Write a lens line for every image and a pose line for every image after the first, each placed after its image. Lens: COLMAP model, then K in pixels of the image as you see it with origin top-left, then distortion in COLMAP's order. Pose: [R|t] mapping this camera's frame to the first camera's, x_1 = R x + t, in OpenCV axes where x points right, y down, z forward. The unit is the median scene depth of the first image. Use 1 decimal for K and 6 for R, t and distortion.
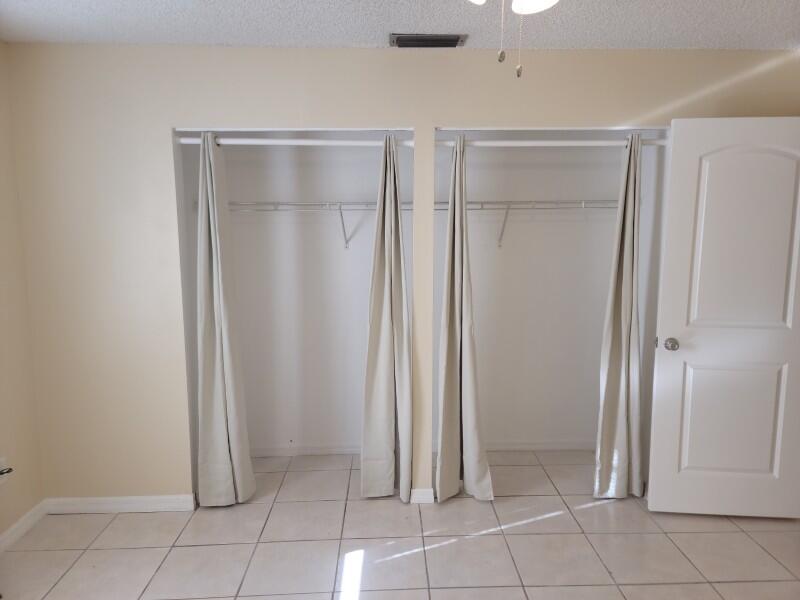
lens RADIAL K [[580.8, 0, 412.4], [0, 580.8, 291.9], [0, 0, 1]] dist [0.055690, -0.029084]
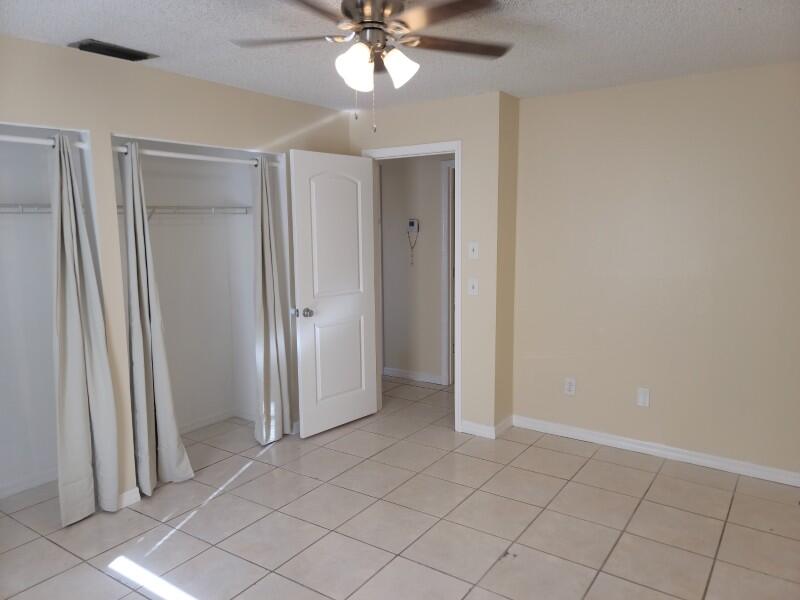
lens RADIAL K [[580.8, 0, 412.4], [0, 580.8, 291.9], [0, 0, 1]] dist [0.055690, -0.029084]
pose [[0.589145, -0.103533, 0.801367, -0.492631], [0.112163, 0.992635, 0.045784, 0.005765], [-0.800205, 0.062910, 0.596418, -0.016562]]
